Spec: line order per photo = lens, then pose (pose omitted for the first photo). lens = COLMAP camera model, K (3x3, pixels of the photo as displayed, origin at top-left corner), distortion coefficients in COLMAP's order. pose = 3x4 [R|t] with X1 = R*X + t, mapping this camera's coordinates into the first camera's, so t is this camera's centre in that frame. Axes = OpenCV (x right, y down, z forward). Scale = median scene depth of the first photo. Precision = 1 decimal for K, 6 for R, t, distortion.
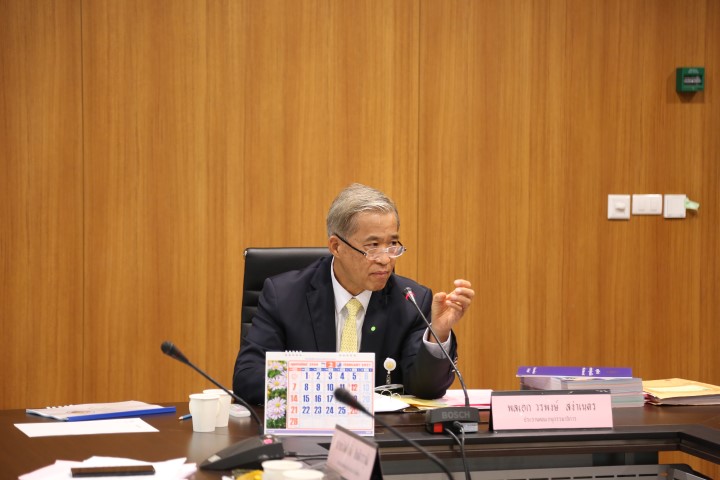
lens RADIAL K [[2252.1, 0, 359.2], [0, 2252.1, 239.5], [0, 0, 1]] dist [0.434219, 0.000000]
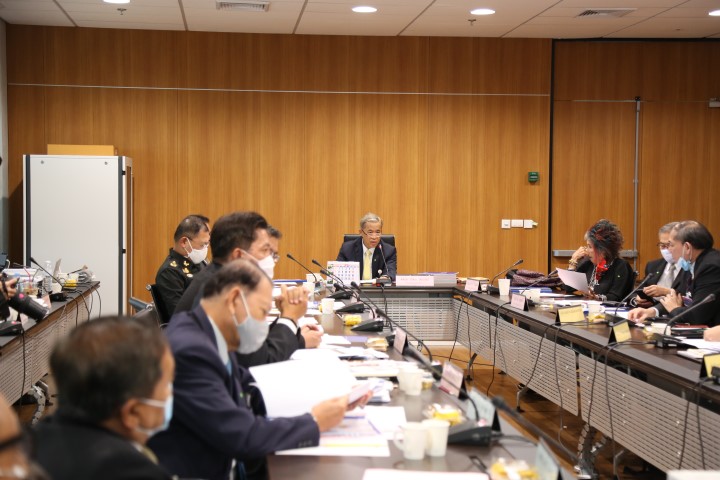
lens RADIAL K [[1365.3, 0, 360.2], [0, 1365.3, 240.1], [0, 0, 1]] dist [-0.016118, 0.000000]
pose [[0.988663, 0.008181, -0.149925, 0.191256], [-0.009510, 0.999922, -0.008144, 0.019790], [0.149847, 0.009477, 0.988664, -0.633799]]
